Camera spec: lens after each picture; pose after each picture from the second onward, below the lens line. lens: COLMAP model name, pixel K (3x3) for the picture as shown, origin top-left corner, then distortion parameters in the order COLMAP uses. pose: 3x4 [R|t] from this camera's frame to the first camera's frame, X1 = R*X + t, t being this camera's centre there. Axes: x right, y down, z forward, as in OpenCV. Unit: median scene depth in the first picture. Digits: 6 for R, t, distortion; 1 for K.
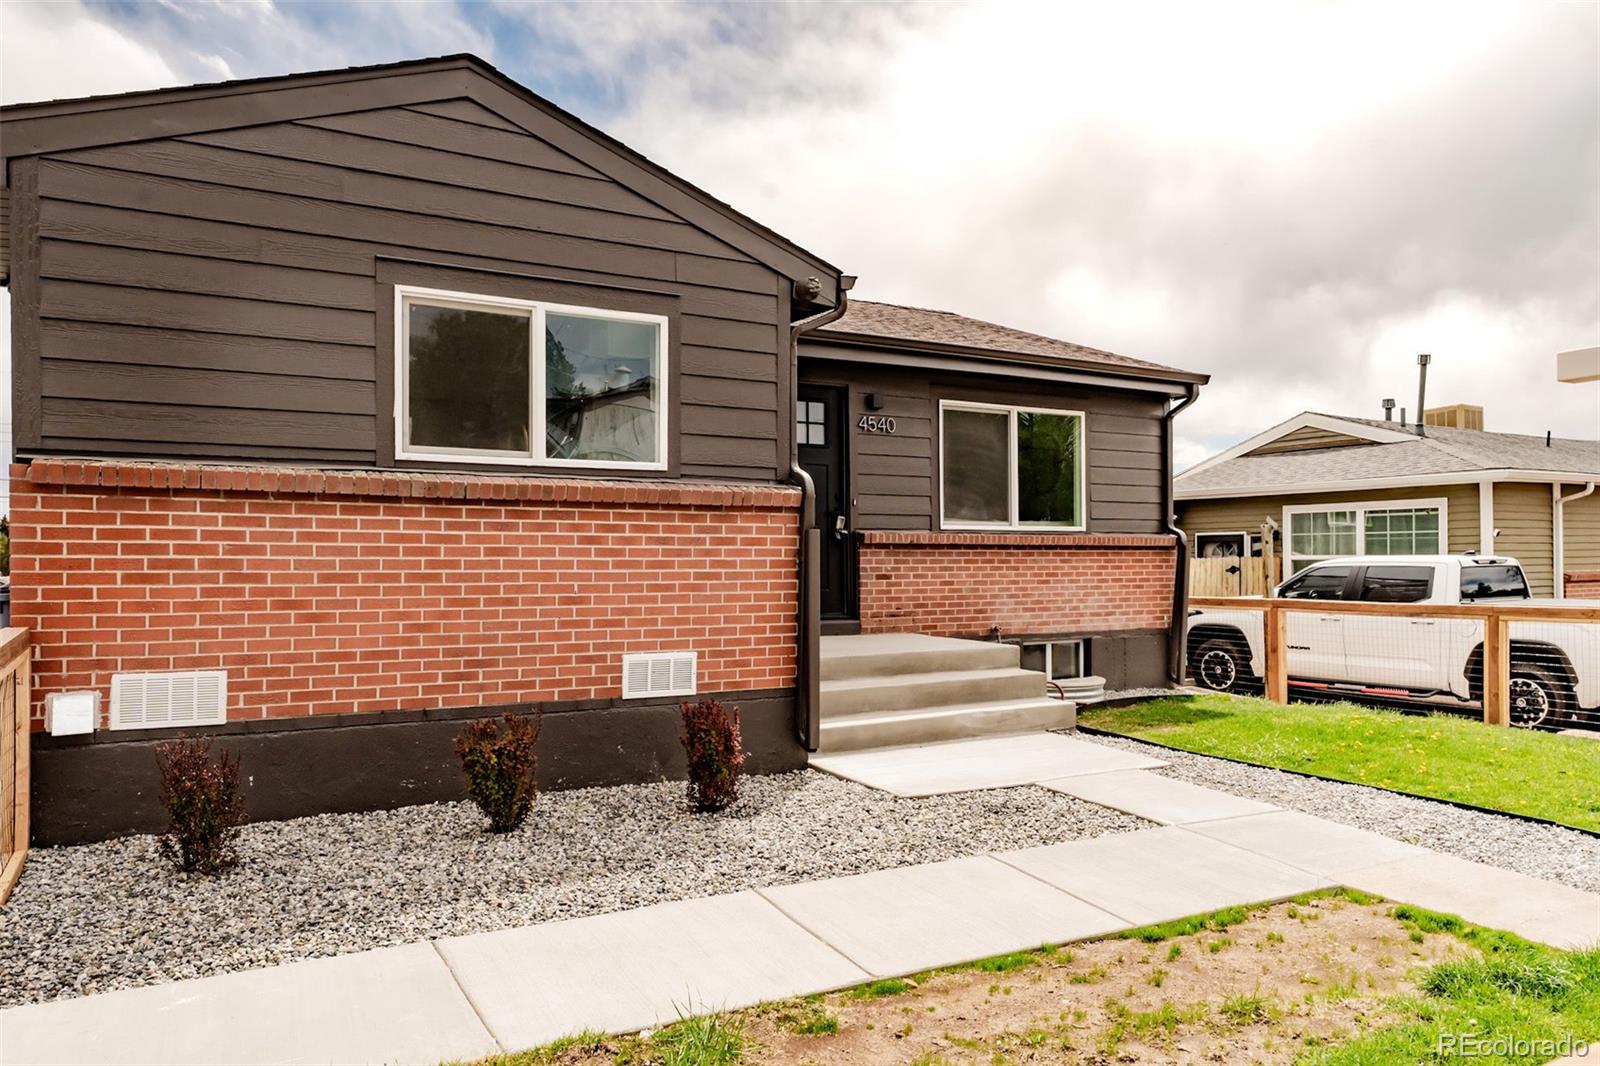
lens RADIAL K [[1091.9, 0, 800.0], [0, 1091.9, 533.0], [0, 0, 1]] dist [0.003836, 0.003197]
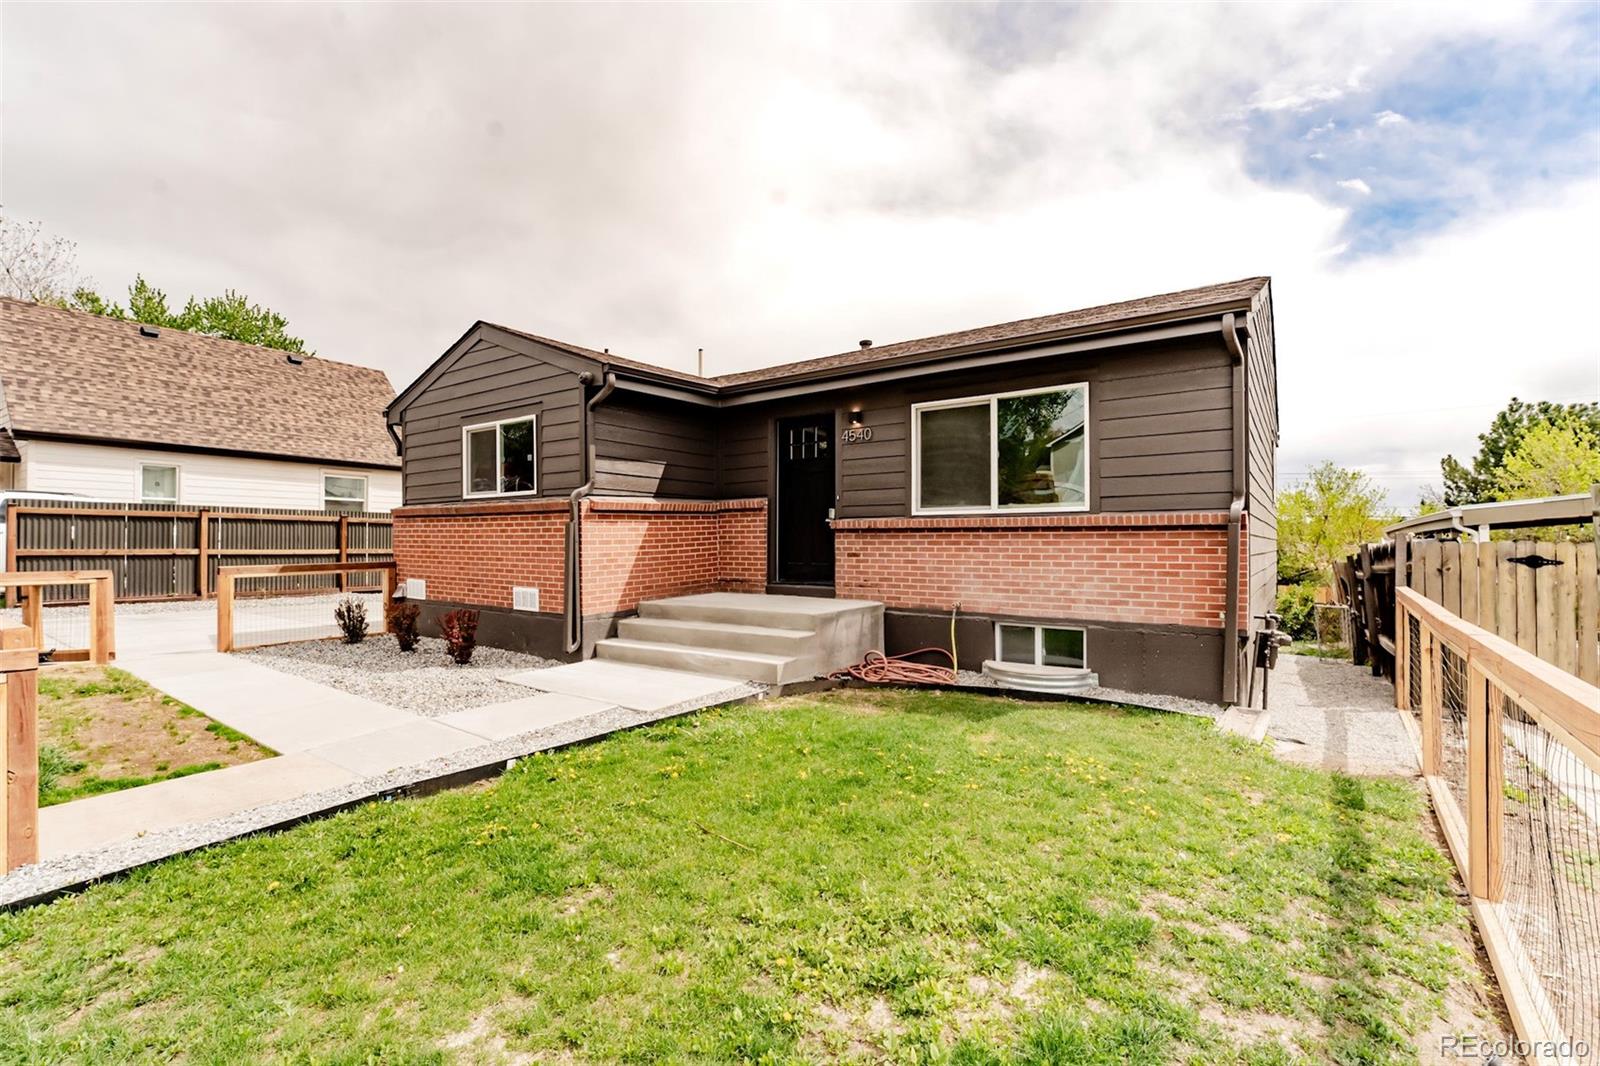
lens RADIAL K [[715.5, 0, 800.0], [0, 715.5, 533.0], [0, 0, 1]] dist [0.000255, -0.000037]
pose [[0.415527, -0.010603, -0.909519, 0.769999], [0.018410, 0.999825, -0.003245, 0.015488], [0.909395, -0.015396, 0.415649, 0.570301]]
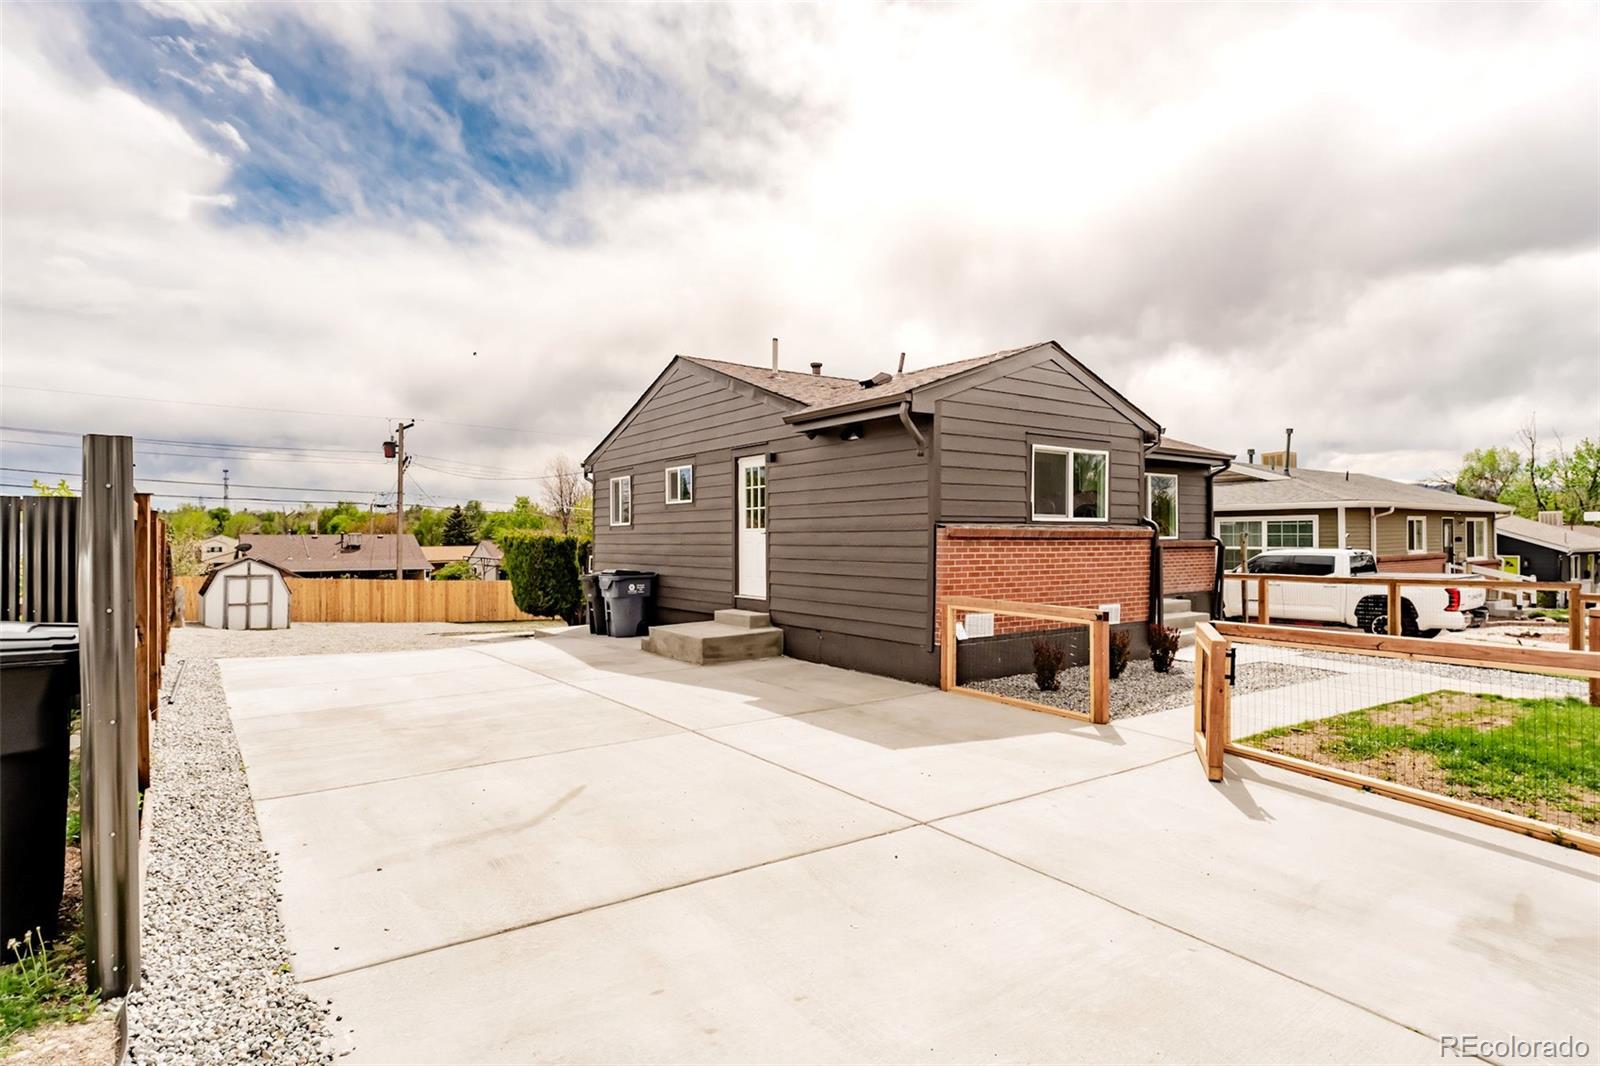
lens RADIAL K [[841.9, 0, 800.0], [0, 841.9, 533.0], [0, 0, 1]] dist [0.002256, -0.000126]
pose [[0.993713, -0.001311, 0.111947, -0.584491], [-0.000703, 0.999839, 0.017948, -0.040536], [-0.111953, -0.017914, 0.993552, -0.383991]]
